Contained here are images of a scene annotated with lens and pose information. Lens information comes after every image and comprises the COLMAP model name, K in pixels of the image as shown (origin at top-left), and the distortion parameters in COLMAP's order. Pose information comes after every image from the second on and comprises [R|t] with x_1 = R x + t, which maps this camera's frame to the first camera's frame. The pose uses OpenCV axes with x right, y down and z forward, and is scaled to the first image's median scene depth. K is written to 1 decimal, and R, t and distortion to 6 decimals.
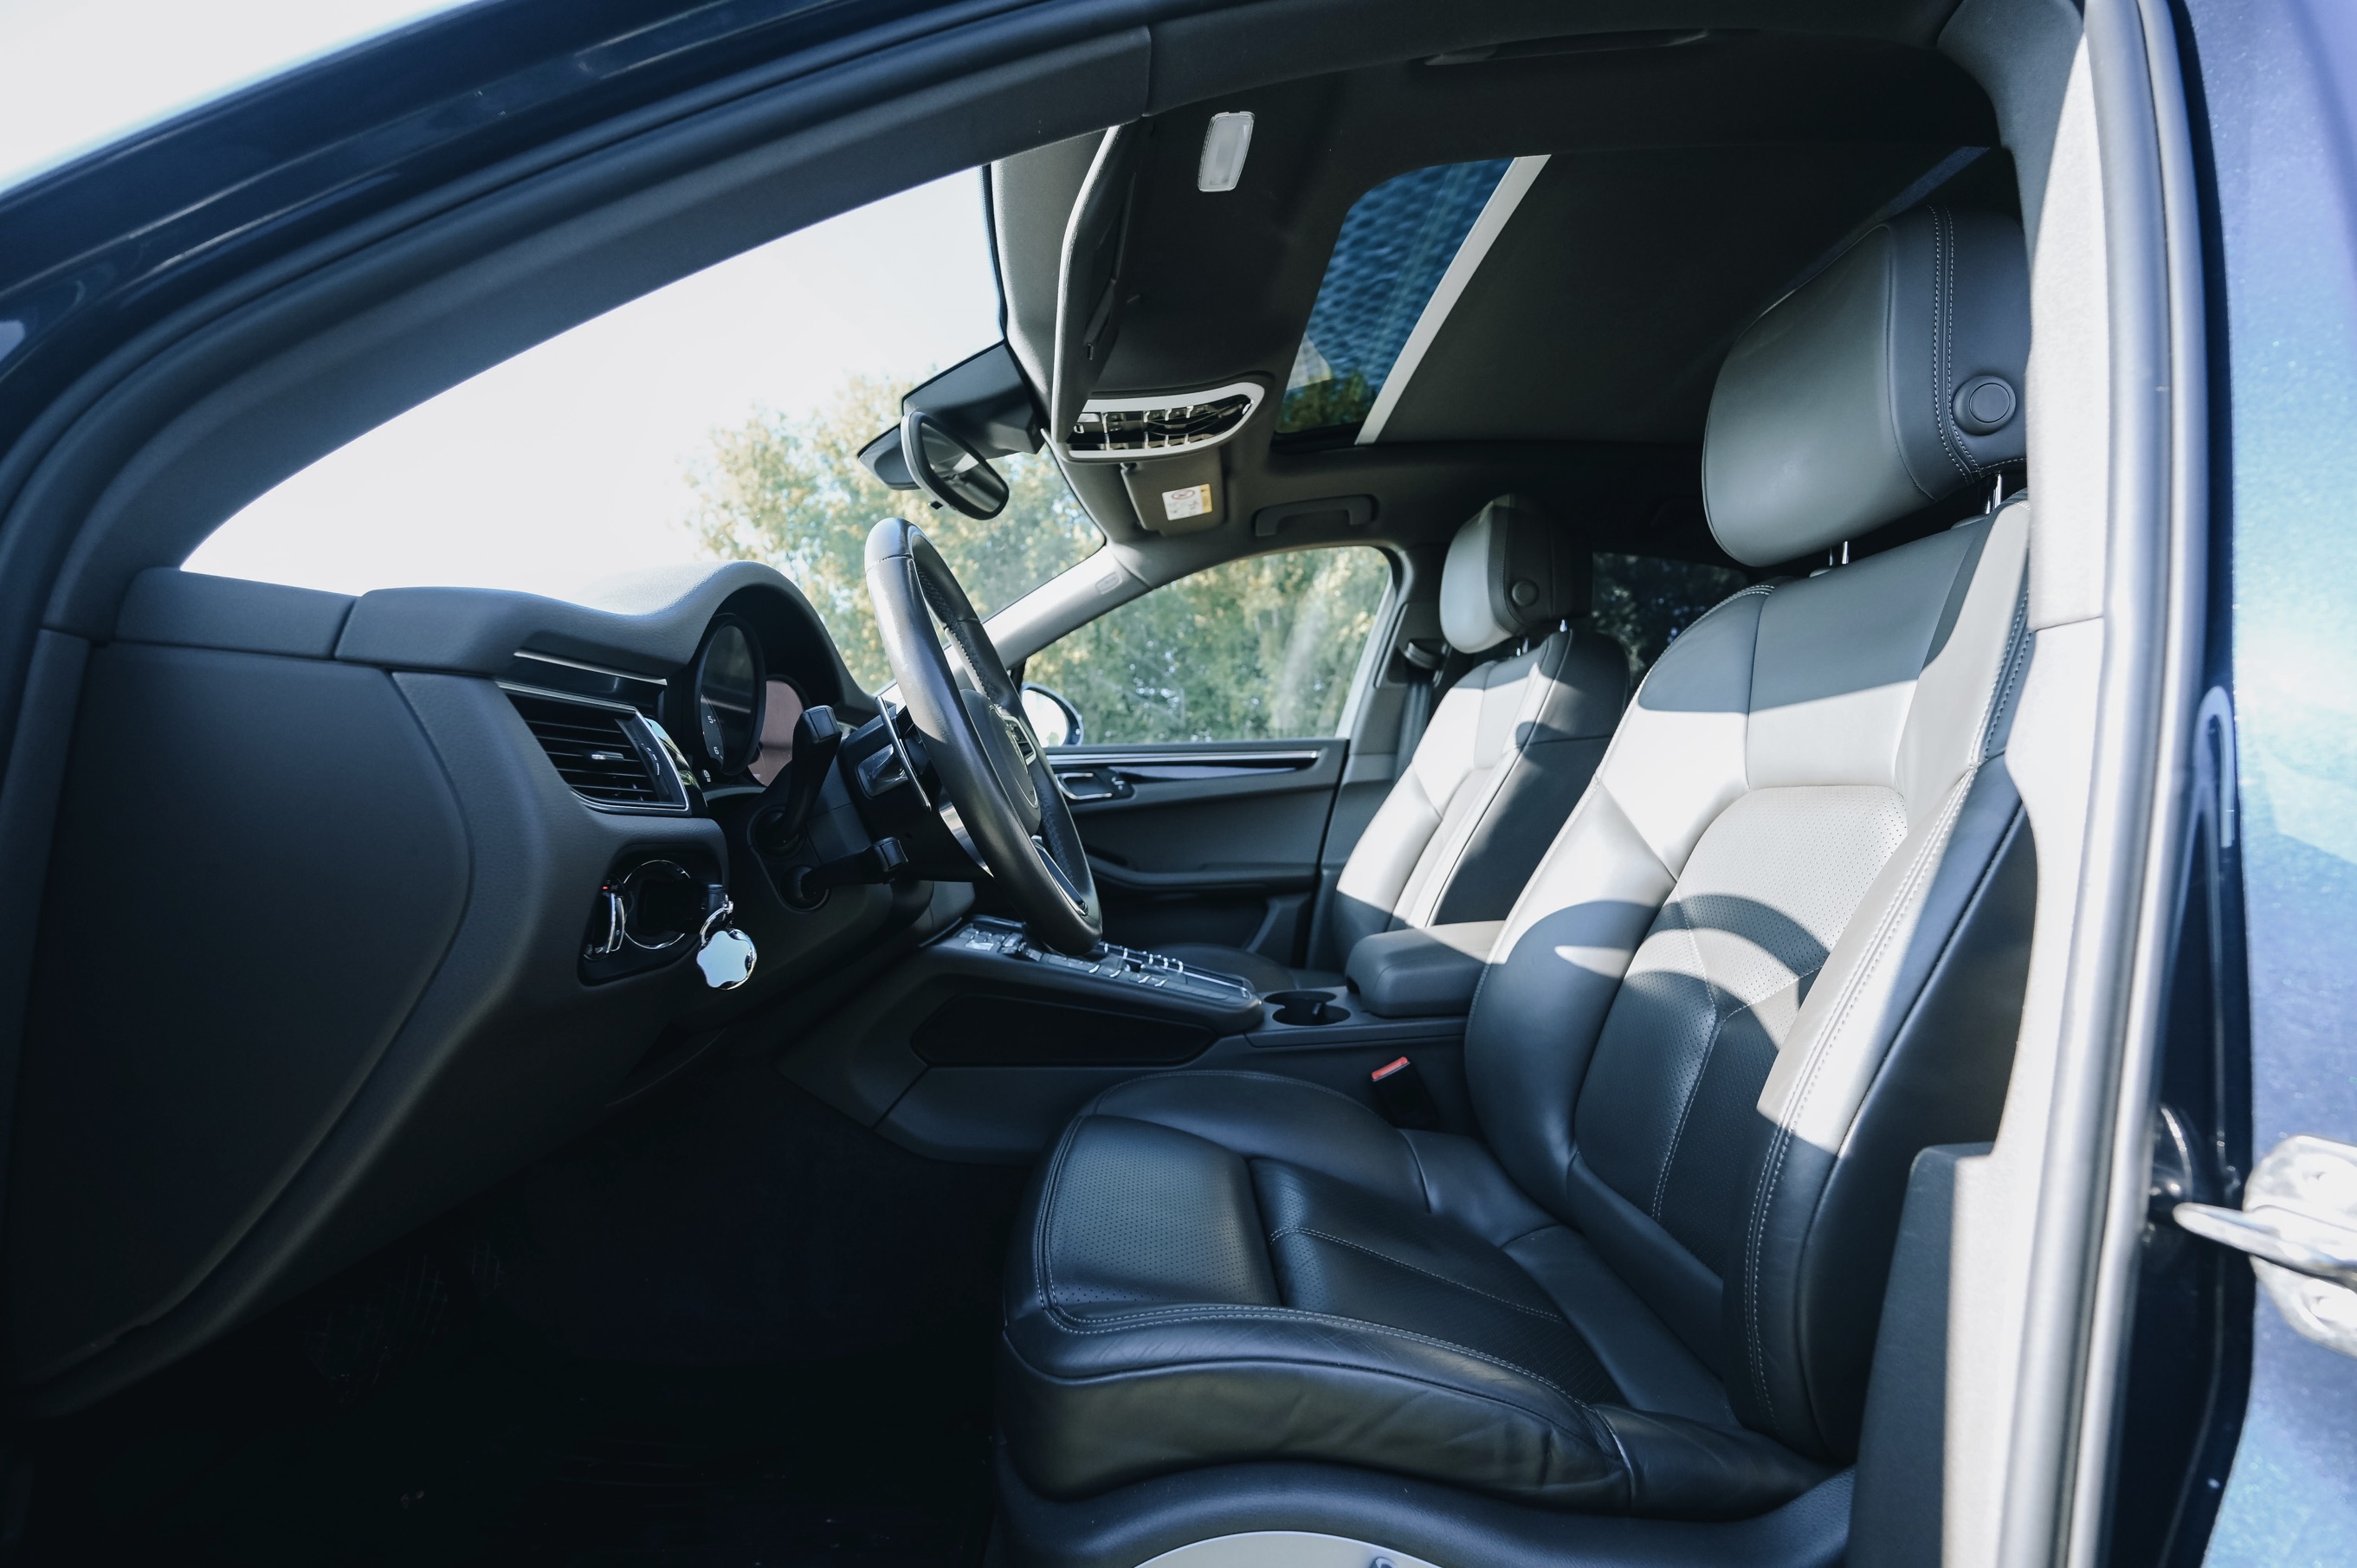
lens RADIAL K [[927.8, 0, 1177.4], [0, 927.8, 780.3], [0, 0, 1]] dist [-0.011265, -0.000150]
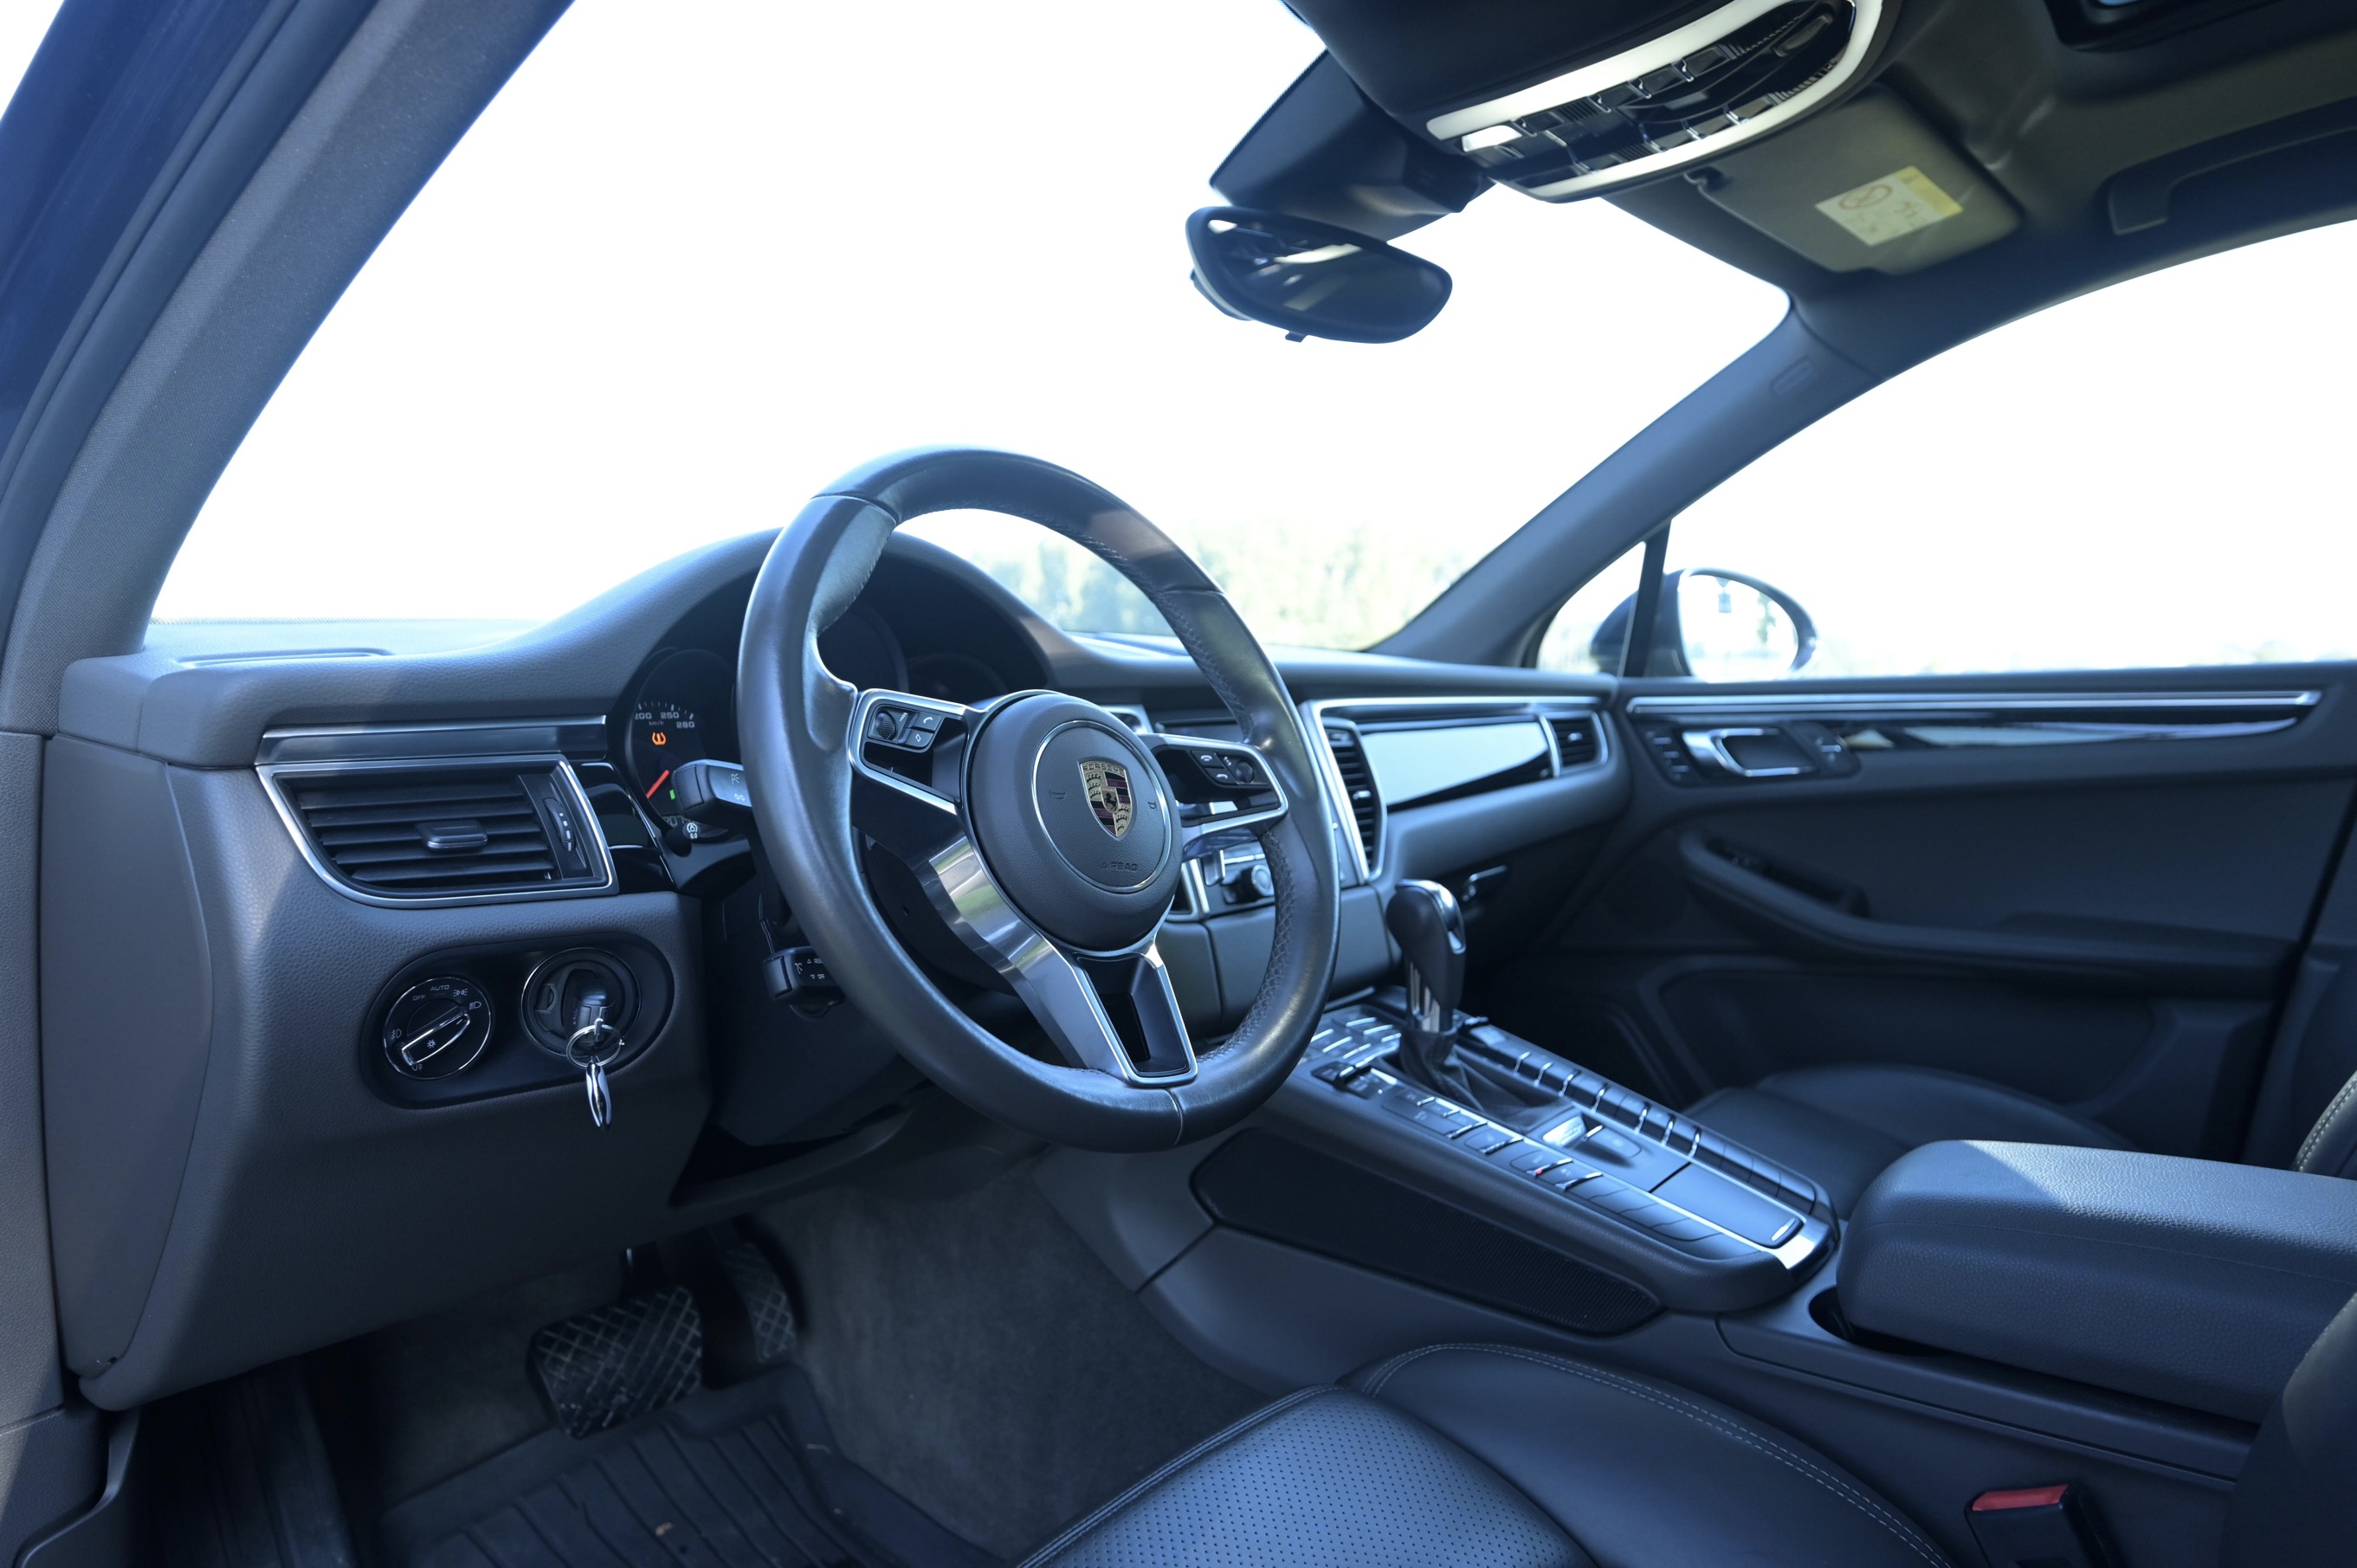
lens RADIAL K [[1405.1, 0, 1177.0], [0, 1405.1, 777.0], [0, 0, 1]] dist [-0.007380, -0.000637]
pose [[0.745590, 0.052135, -0.664363, 0.400248], [0.004357, 0.996532, 0.083091, -0.102794], [0.666391, -0.064846, 0.742777, 0.289432]]
